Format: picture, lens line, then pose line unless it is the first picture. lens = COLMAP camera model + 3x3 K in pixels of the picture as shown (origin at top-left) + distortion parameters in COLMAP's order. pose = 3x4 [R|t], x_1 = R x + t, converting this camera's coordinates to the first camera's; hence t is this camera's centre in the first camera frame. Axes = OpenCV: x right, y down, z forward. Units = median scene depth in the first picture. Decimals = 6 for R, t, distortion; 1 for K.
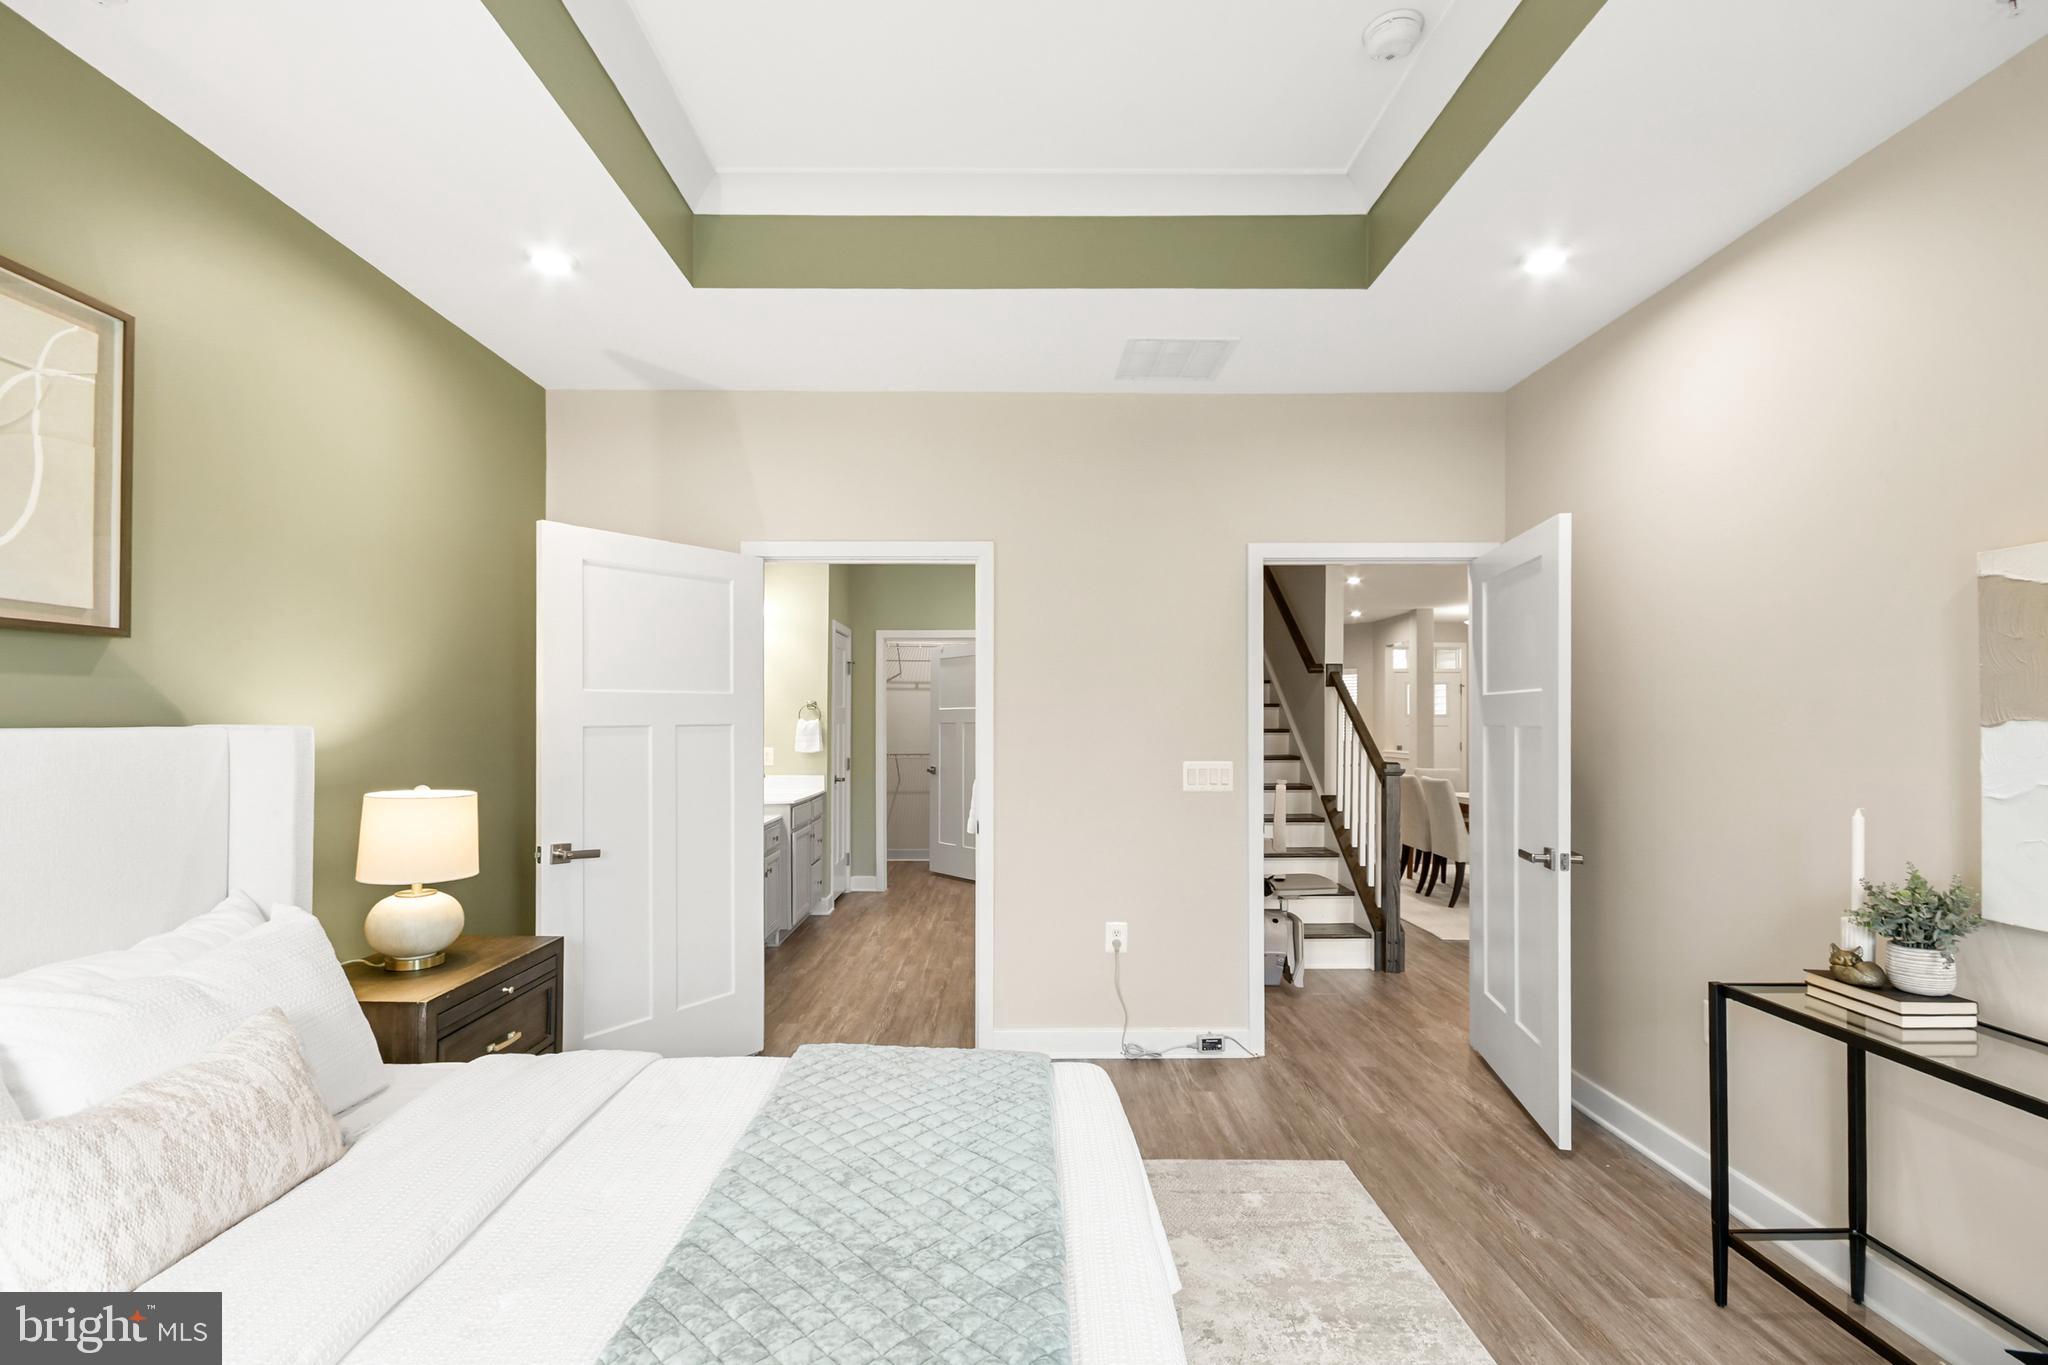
lens RADIAL K [[887.6, 0, 1012.1], [0, 887.6, 696.6], [0, 0, 1]] dist [0.013969, -0.007000]
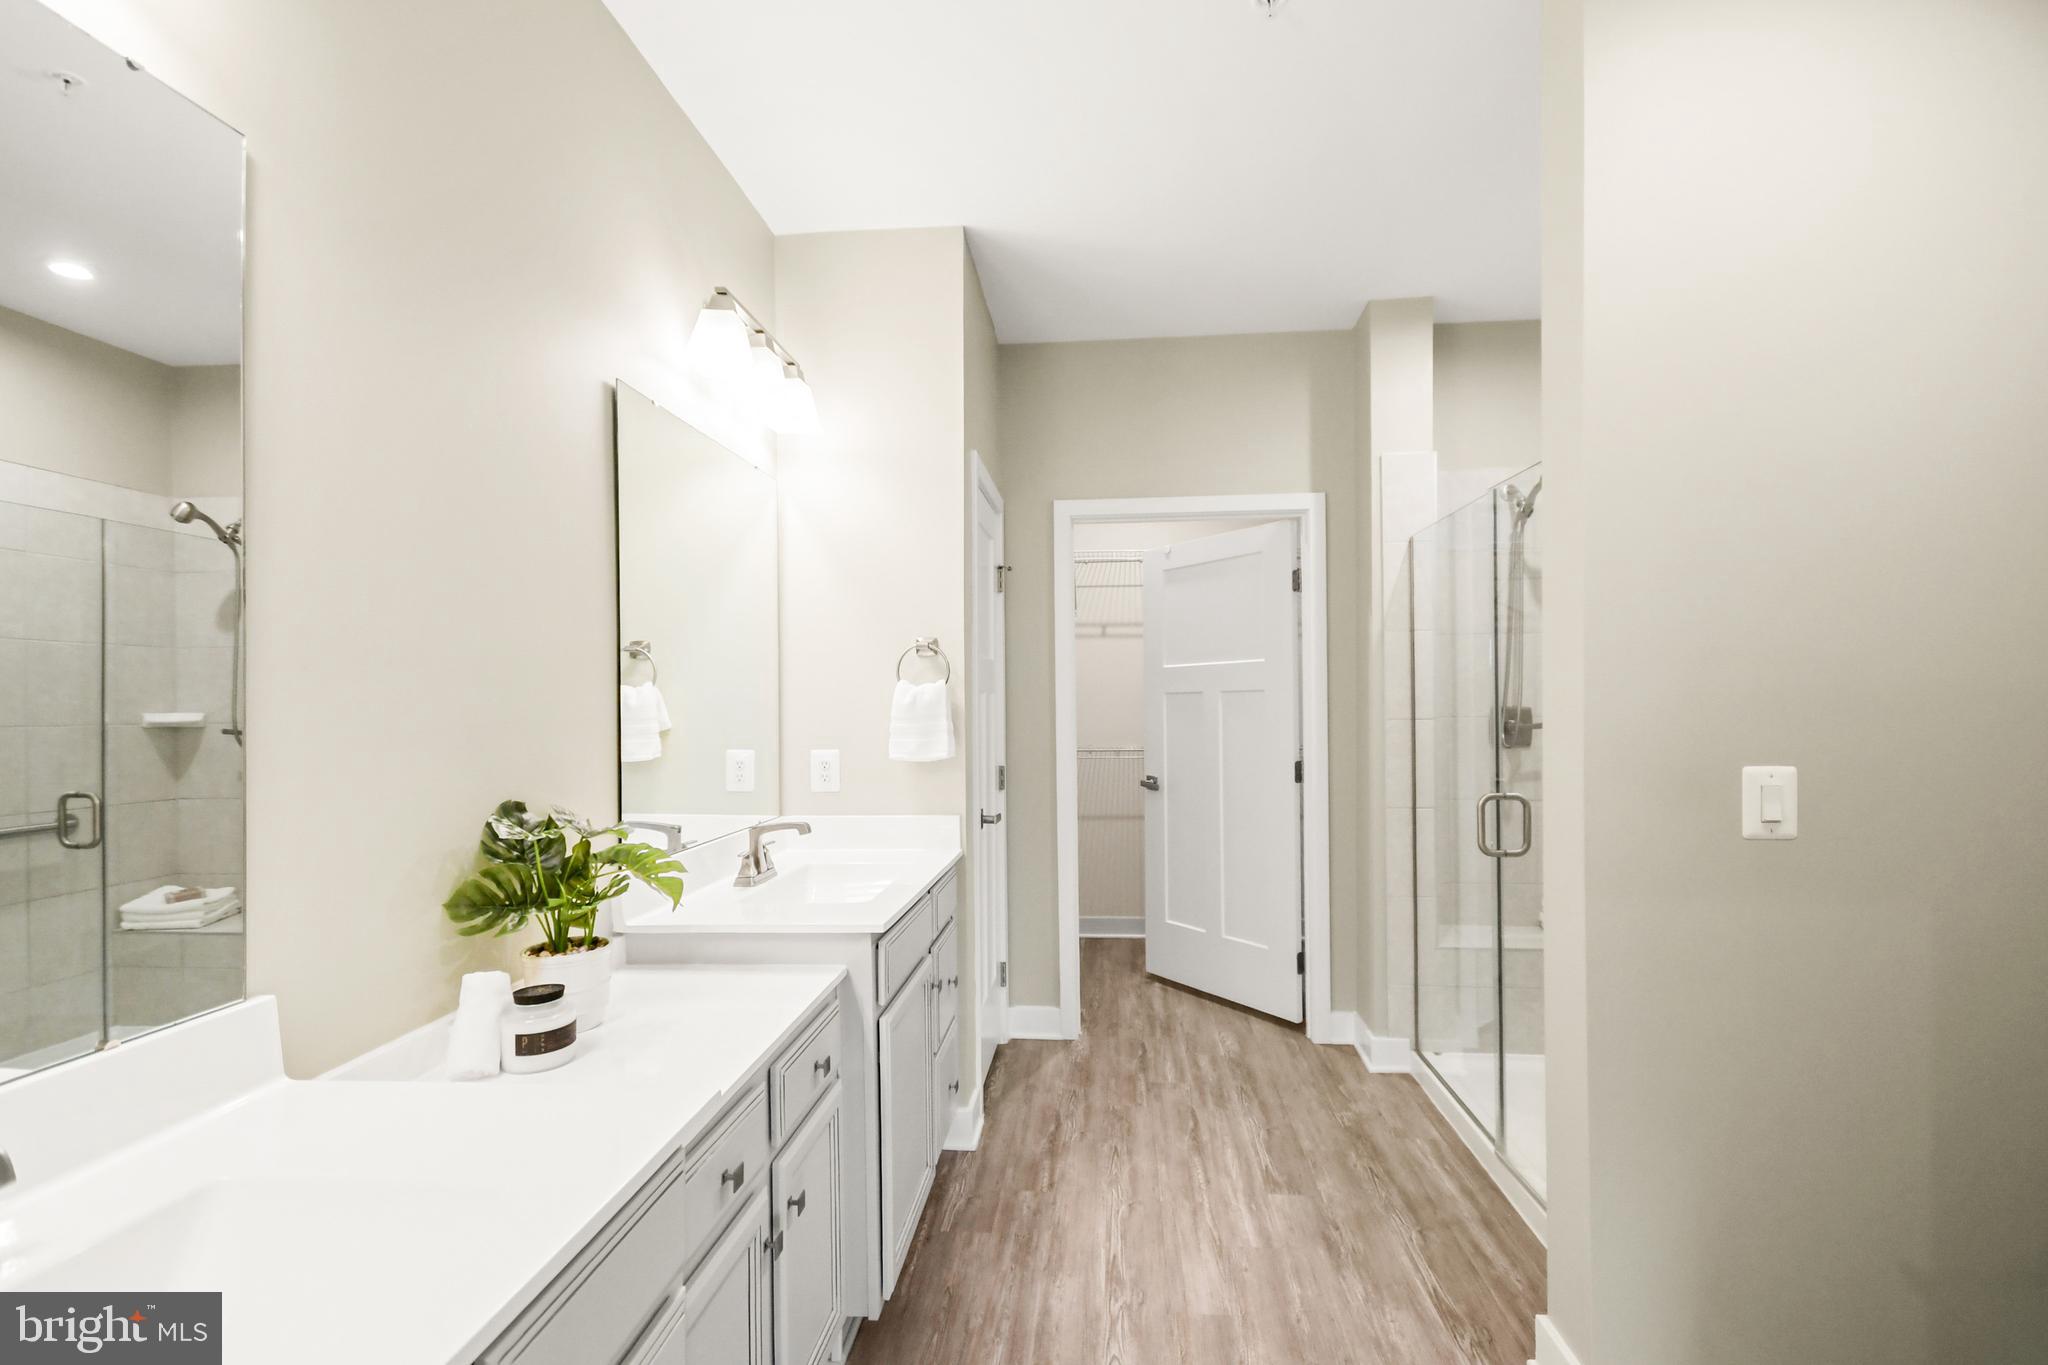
lens RADIAL K [[887.6, 0, 1034.5], [0, 887.6, 689.3], [0, 0, 1]] dist [0.013969, -0.007000]
pose [[0.995664, -0.014208, -0.091932, -0.126077], [0.015439, 0.999800, 0.012694, 0.022483], [0.091733, -0.014059, 0.995684, 0.541333]]
